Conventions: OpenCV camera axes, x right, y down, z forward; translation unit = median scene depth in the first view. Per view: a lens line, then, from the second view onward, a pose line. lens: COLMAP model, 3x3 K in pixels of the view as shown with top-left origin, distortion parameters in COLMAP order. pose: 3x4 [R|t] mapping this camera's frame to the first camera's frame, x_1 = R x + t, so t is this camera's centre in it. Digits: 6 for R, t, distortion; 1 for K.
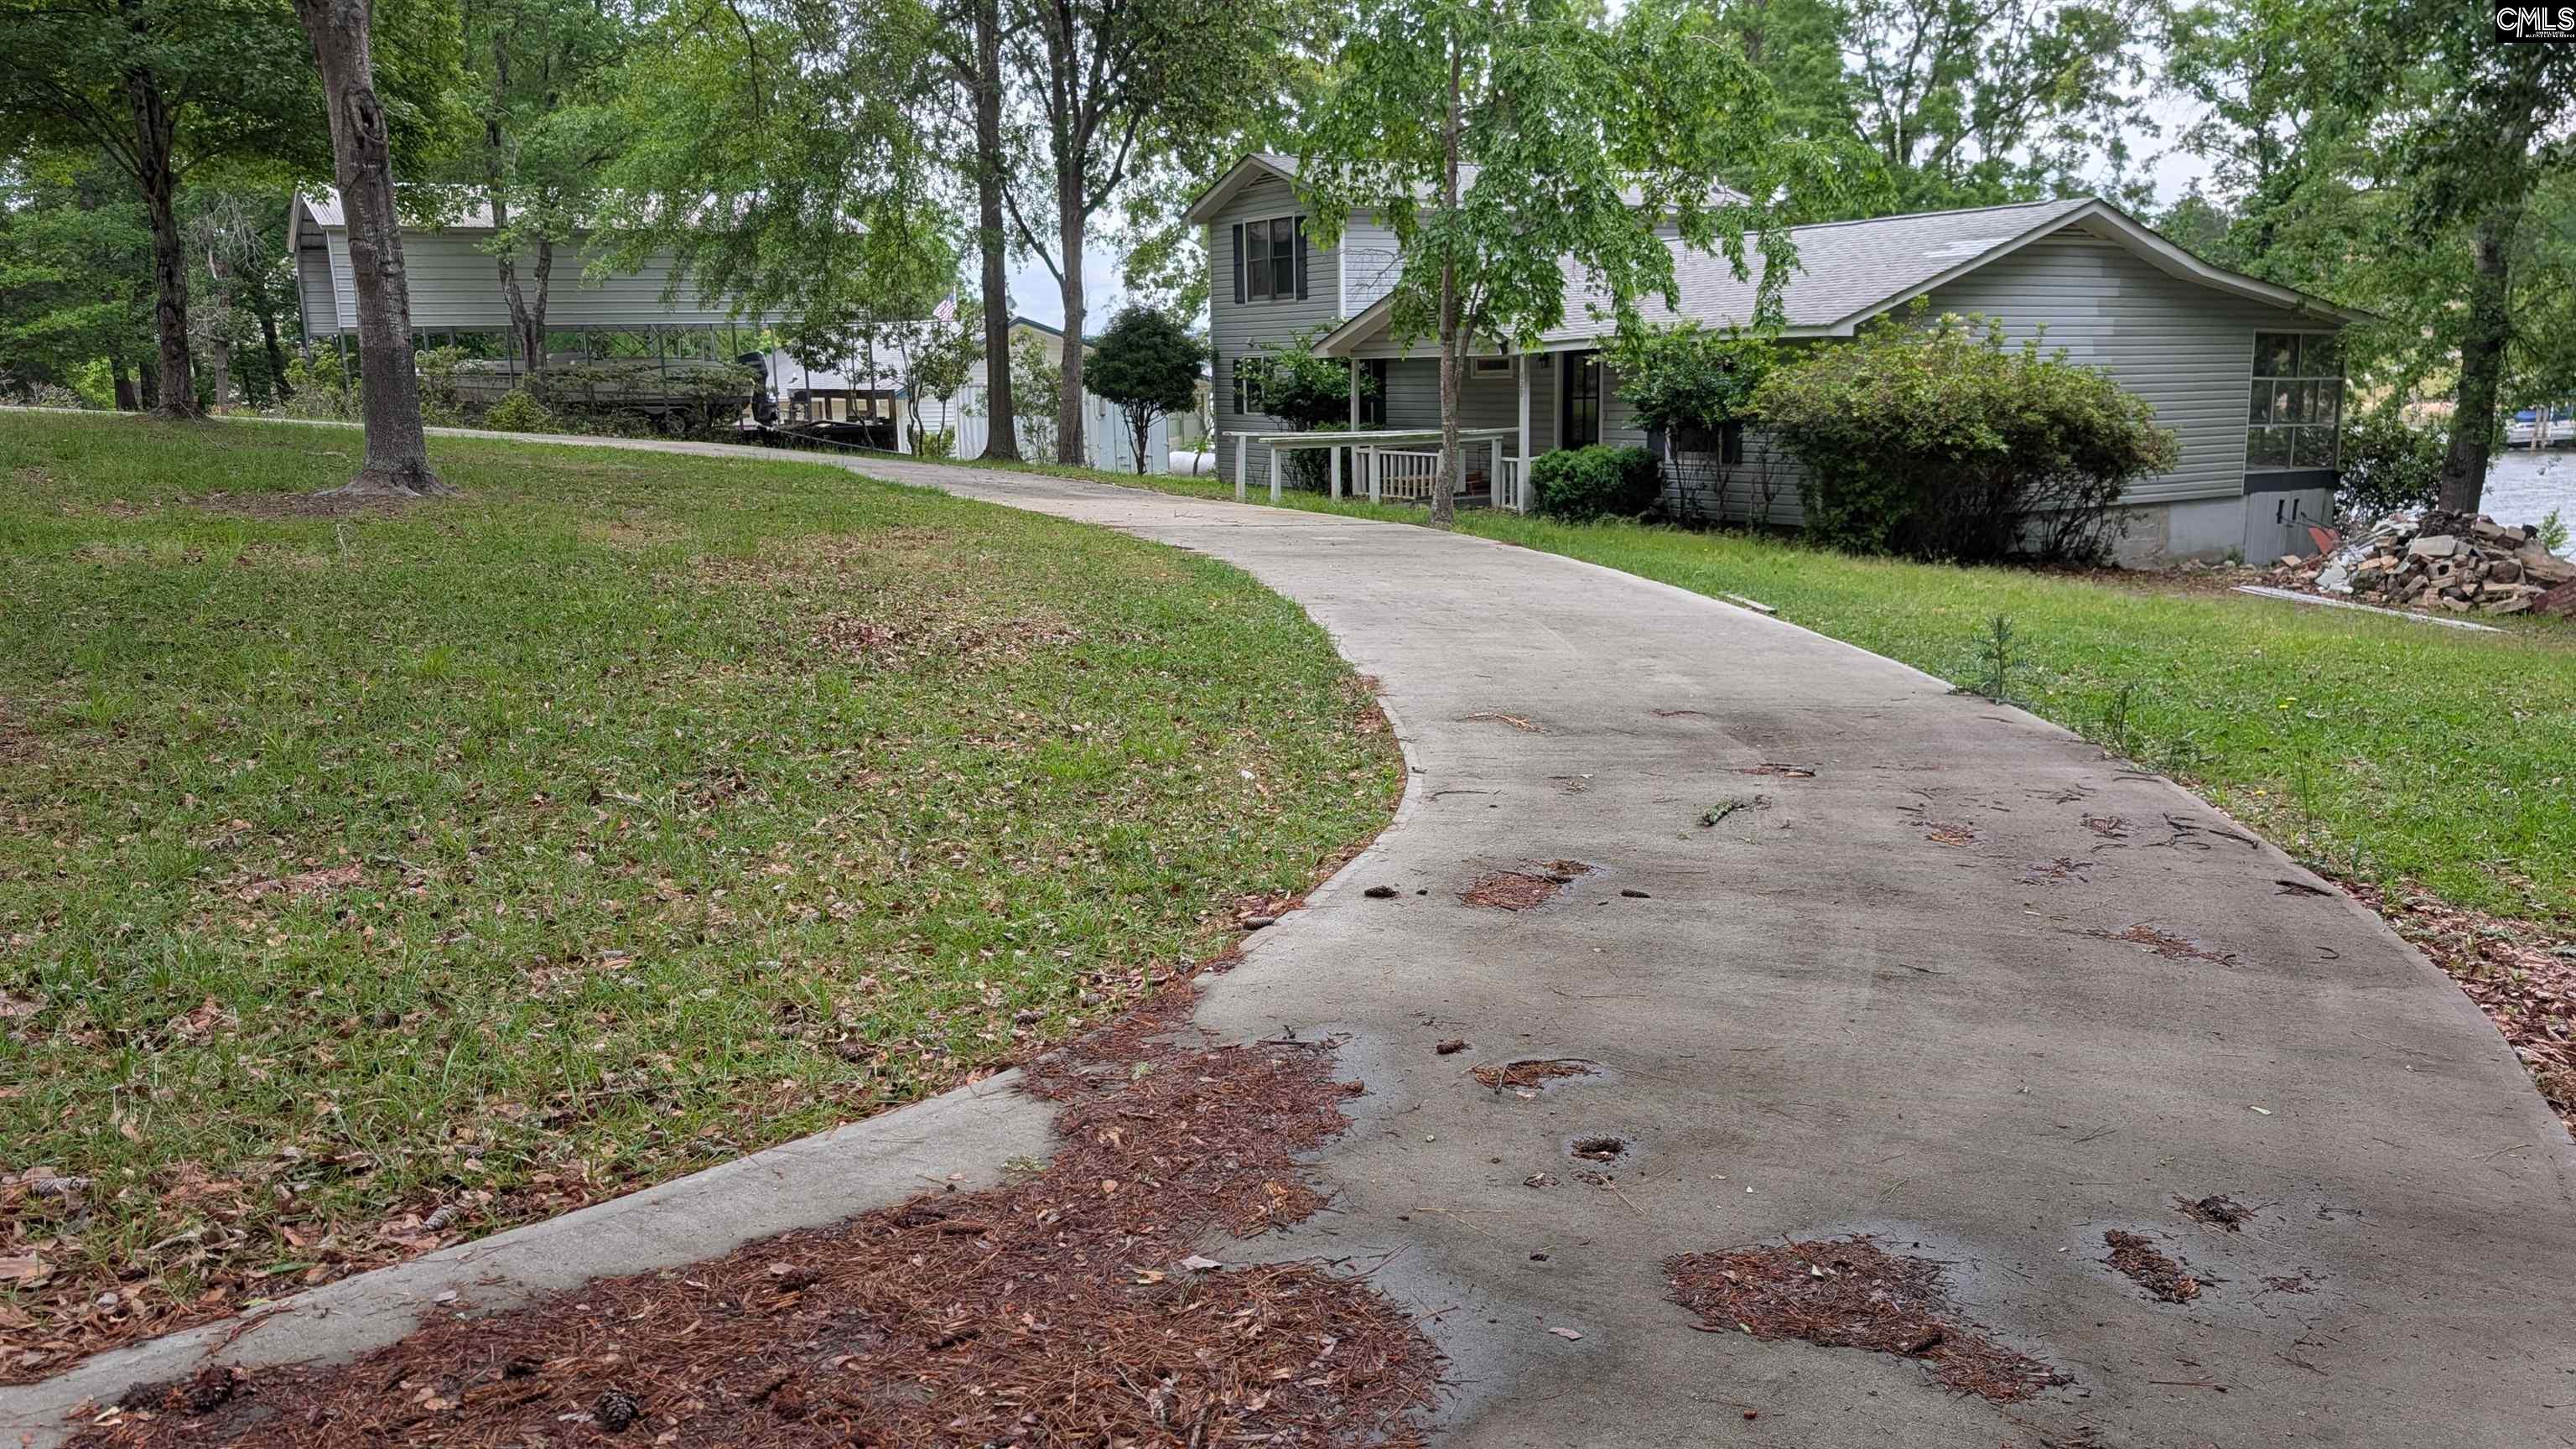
lens RADIAL K [[1910.1, 0, 1271.9], [0, 1910.1, 756.5], [0, 0, 1]] dist [0.064670, -0.087815]
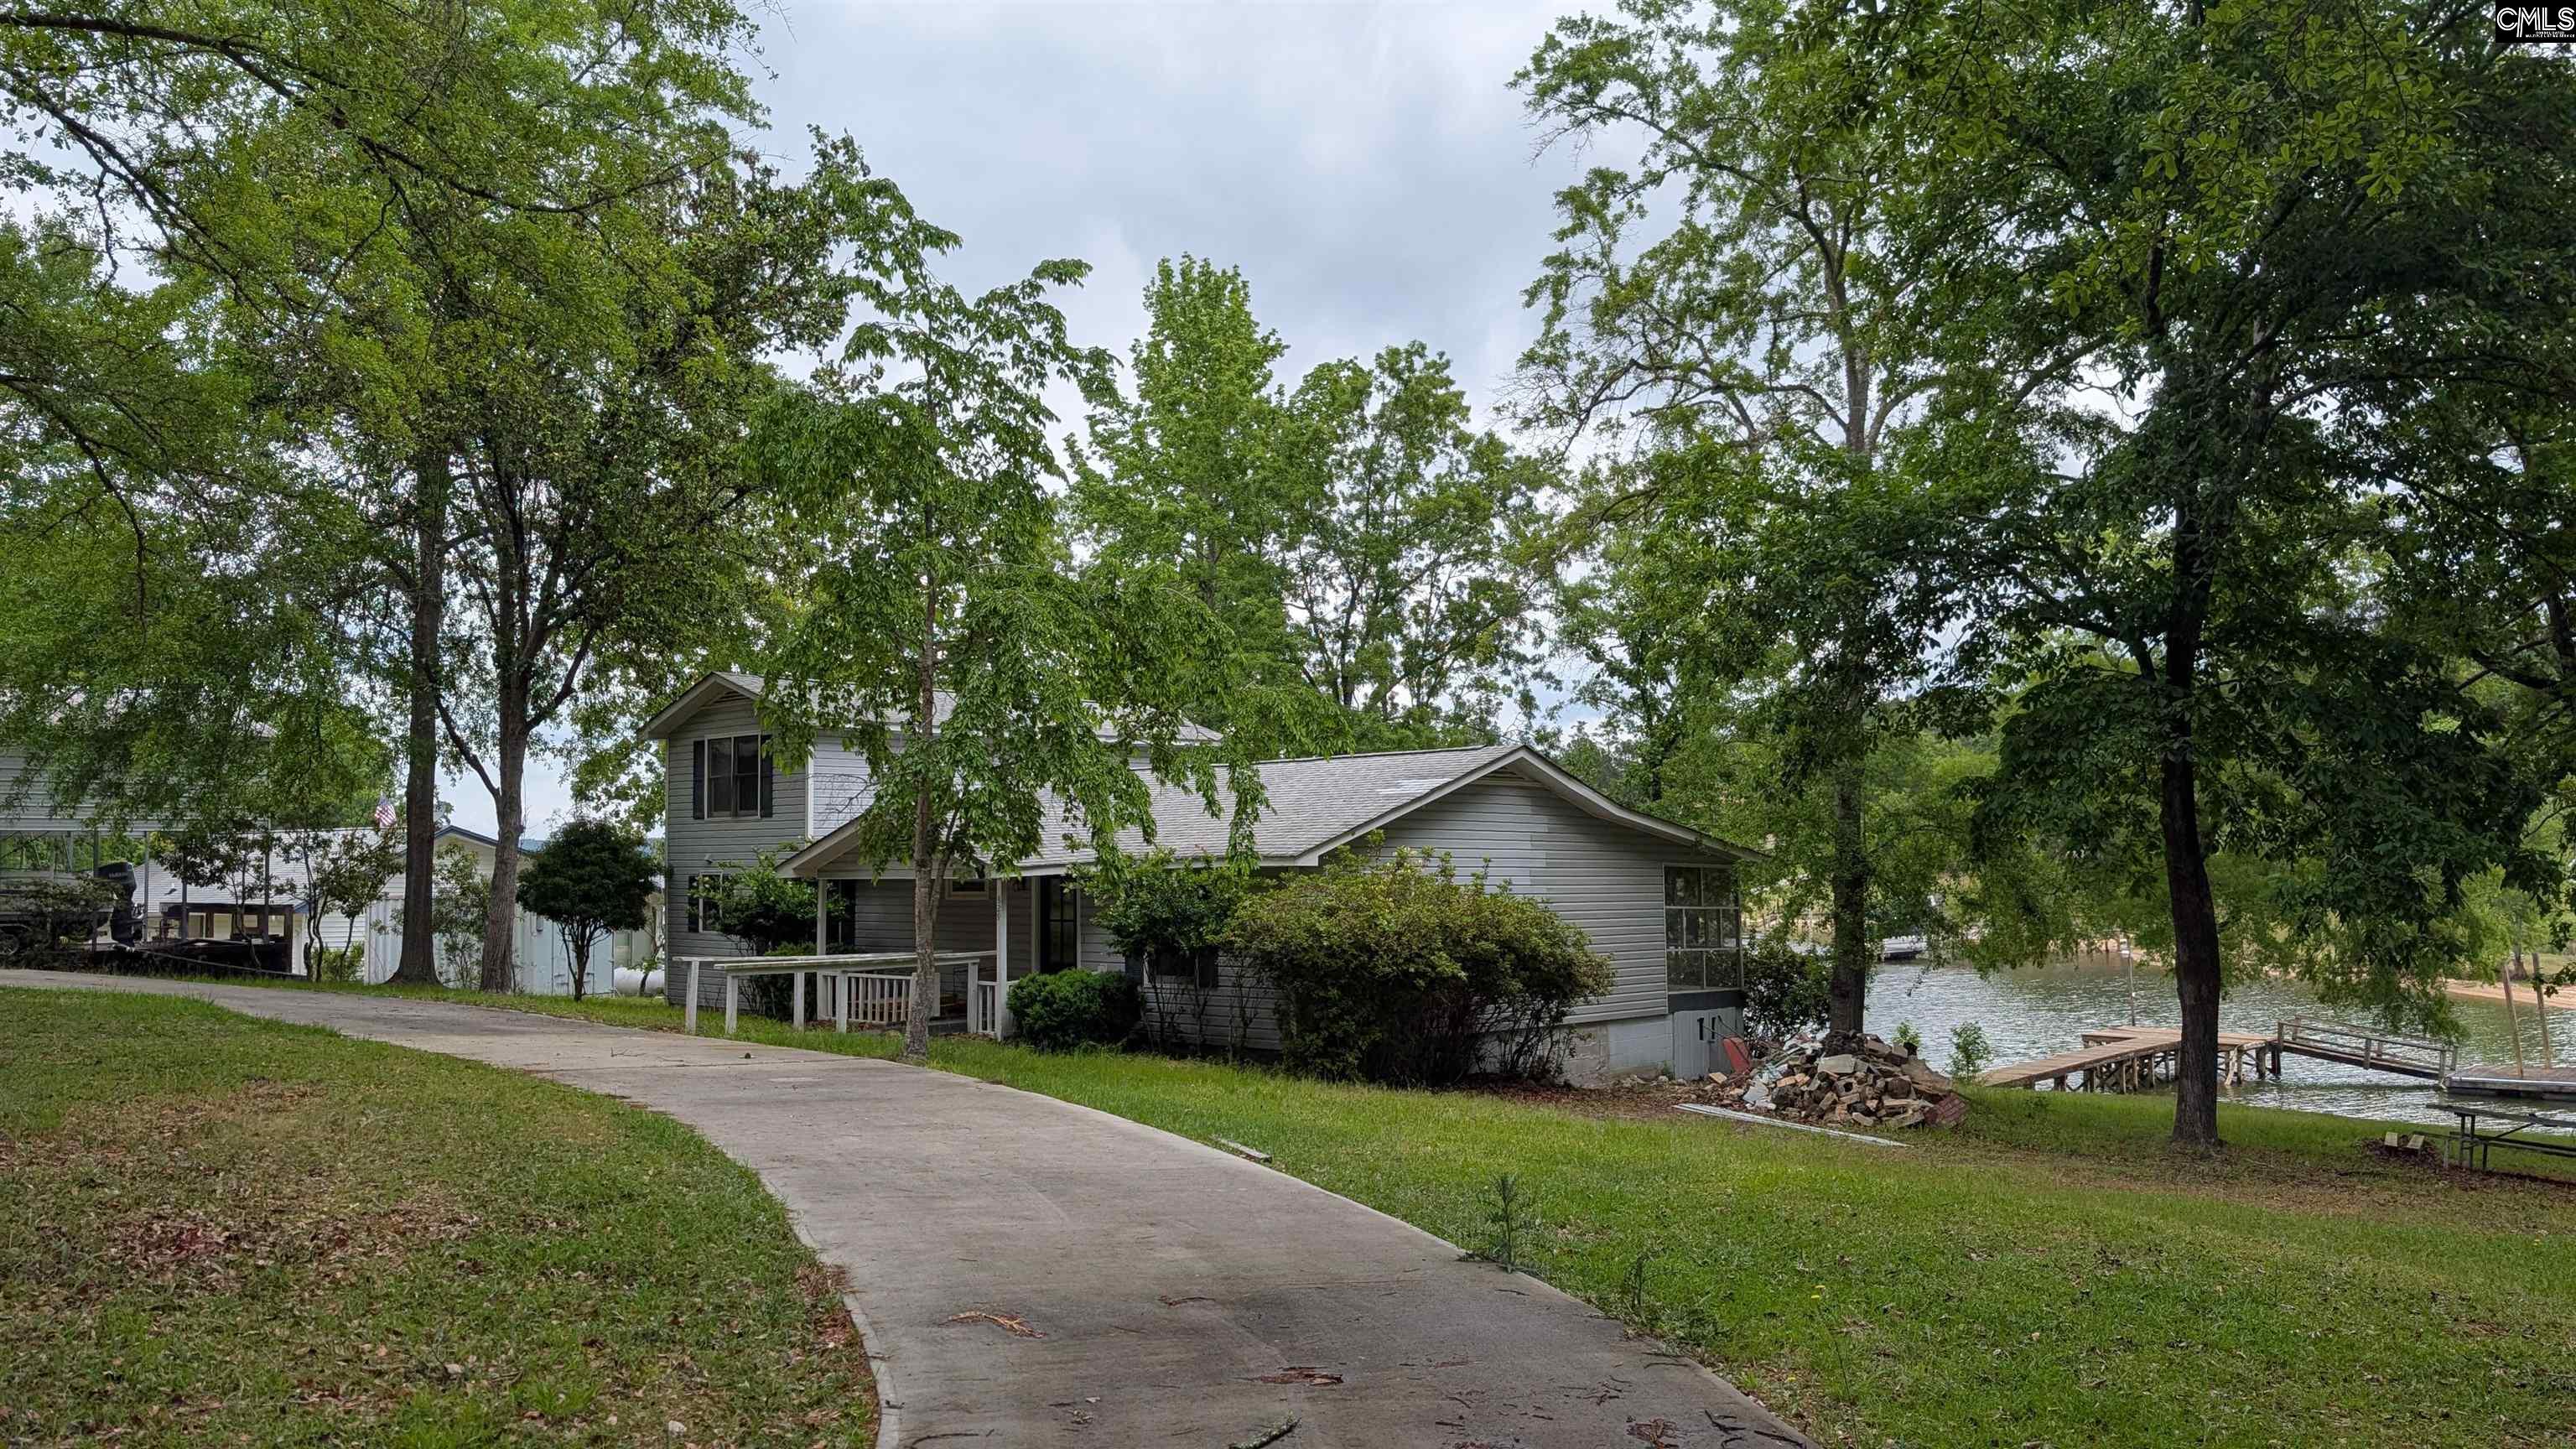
lens RADIAL K [[1910.1, 0, 1271.9], [0, 1910.1, 756.5], [0, 0, 1]] dist [0.064670, -0.087815]
pose [[0.963015, 0.026253, 0.268165, 0.001175], [0.044272, 0.966299, -0.253587, -0.014774], [-0.265785, 0.256080, 0.929398, 0.033570]]
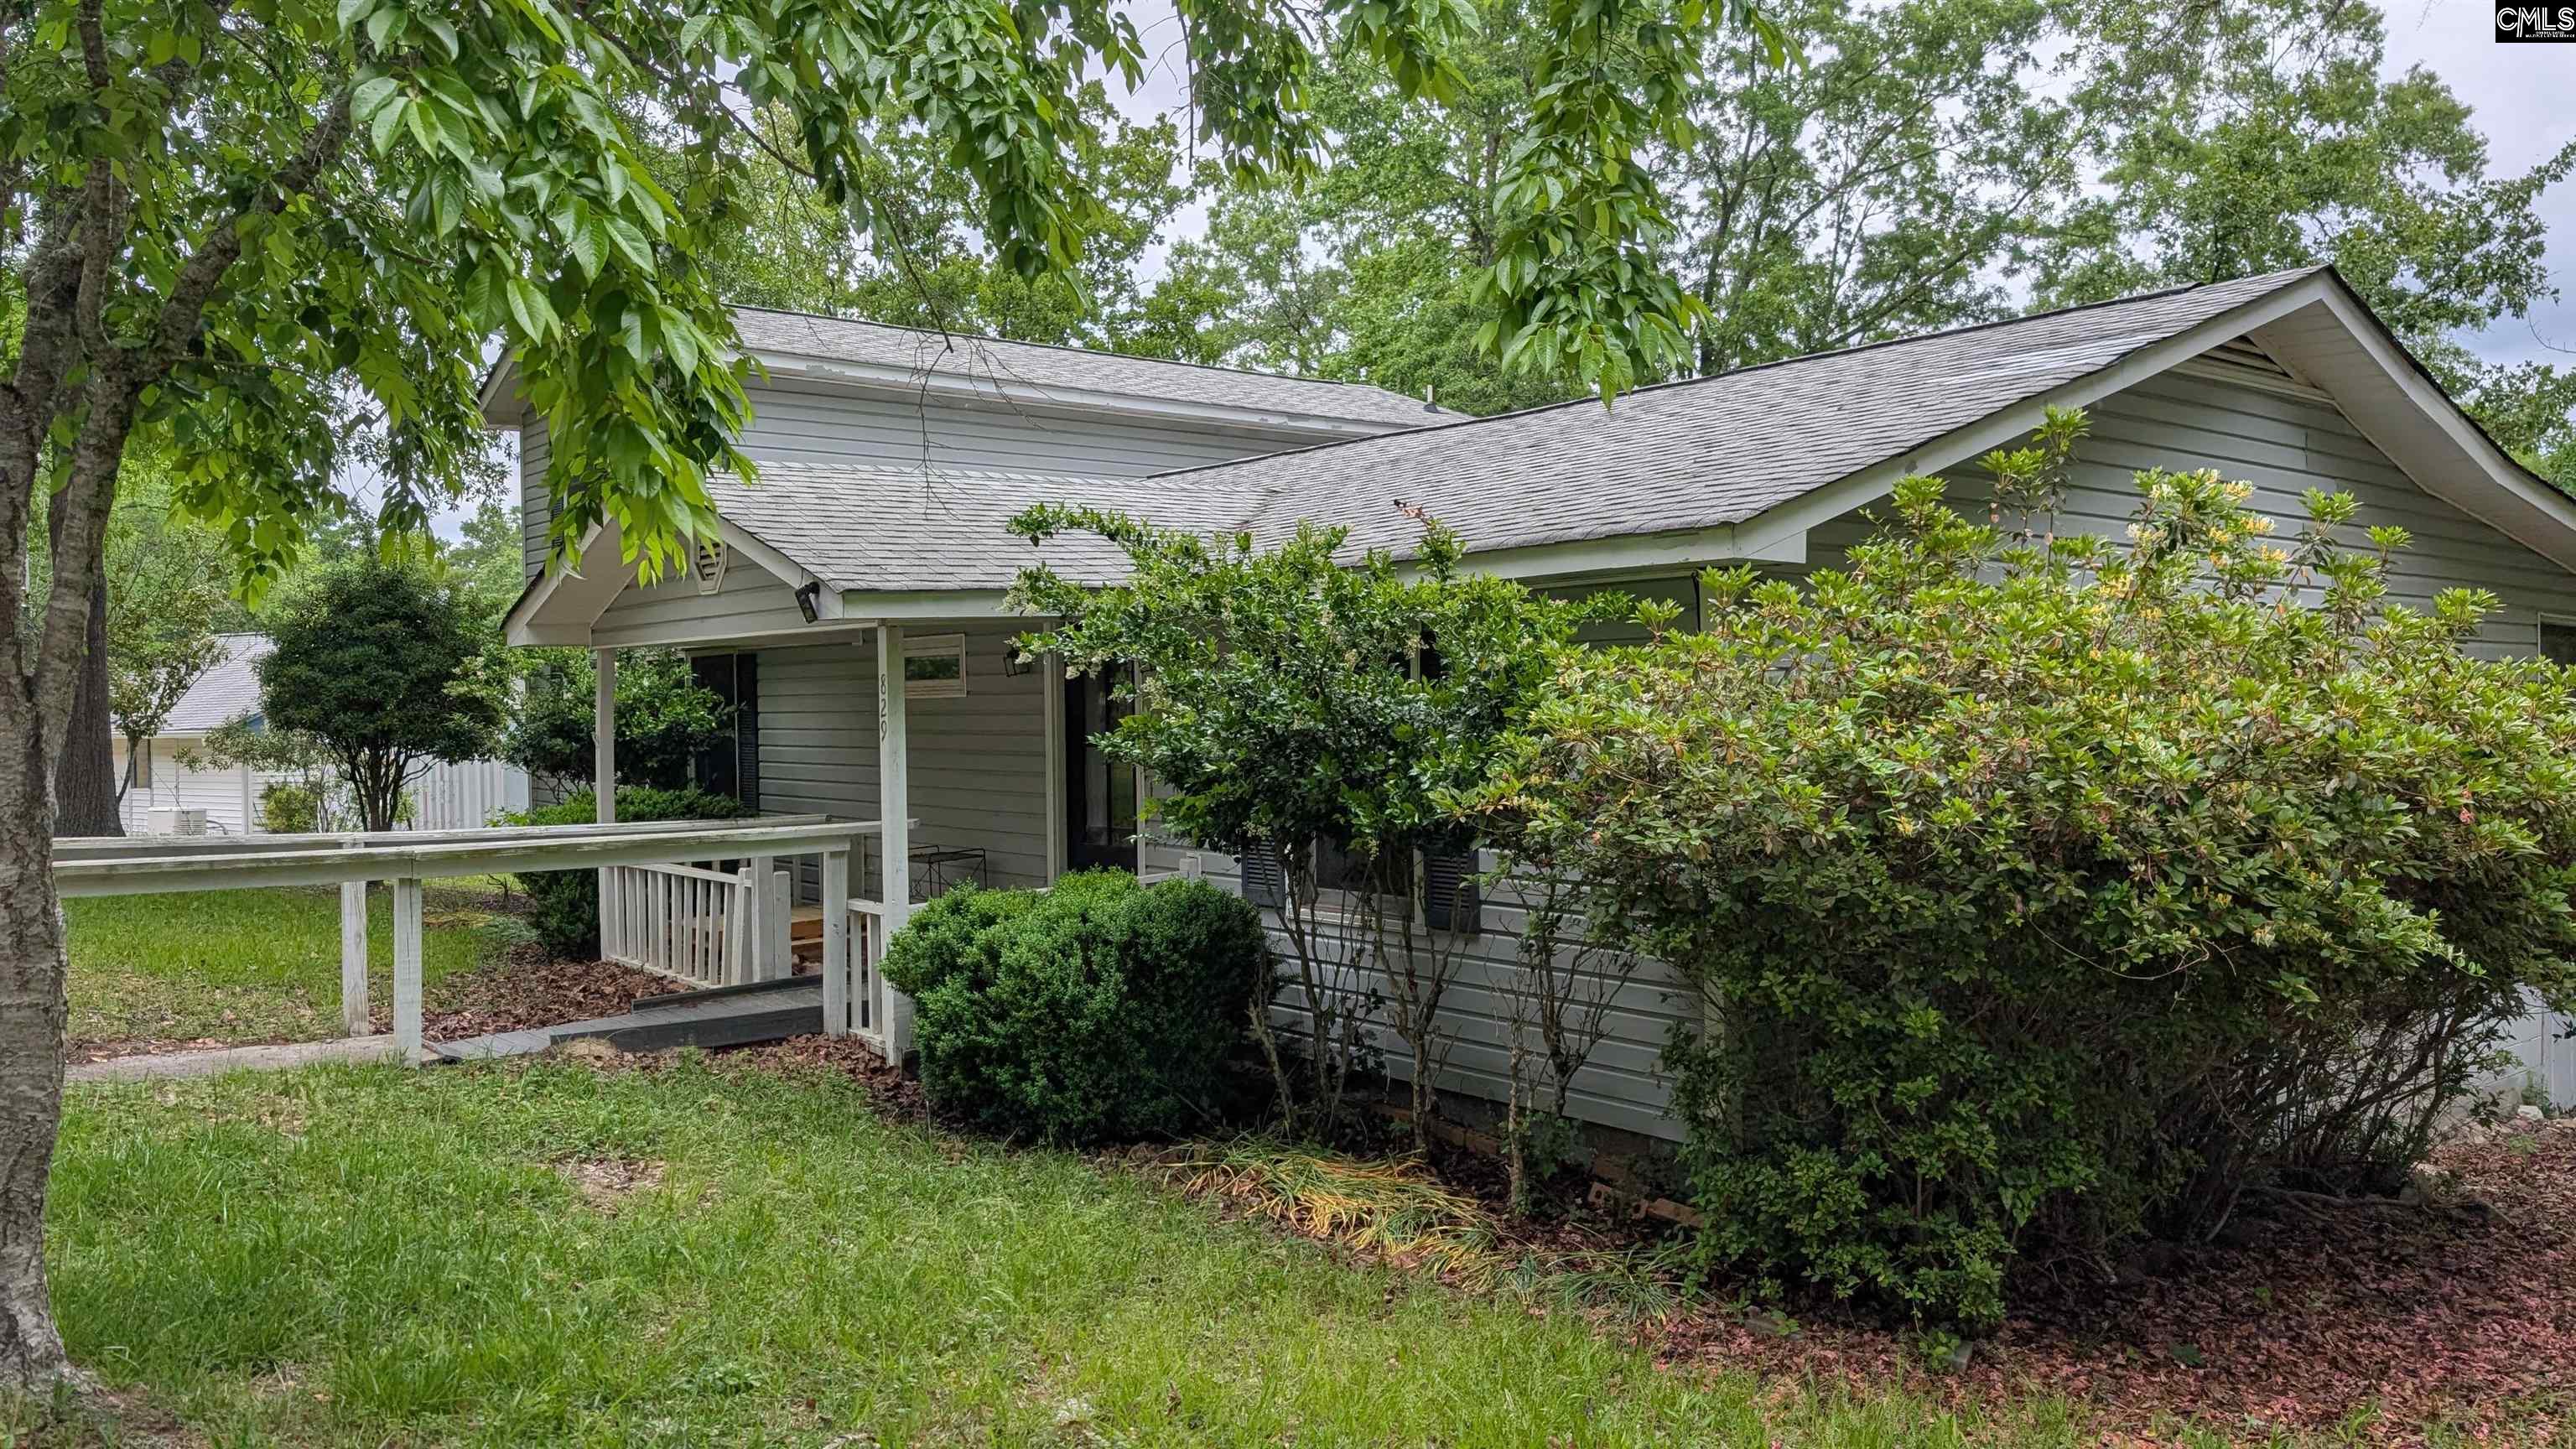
lens RADIAL K [[1910.1, 0, 1271.9], [0, 1910.1, 756.5], [0, 0, 1]] dist [0.064670, -0.087815]
pose [[0.992089, 0.002537, 0.125513, 0.153692], [0.019494, 0.984554, -0.173991, -0.117788], [-0.124016, 0.175061, 0.976716, 0.618726]]
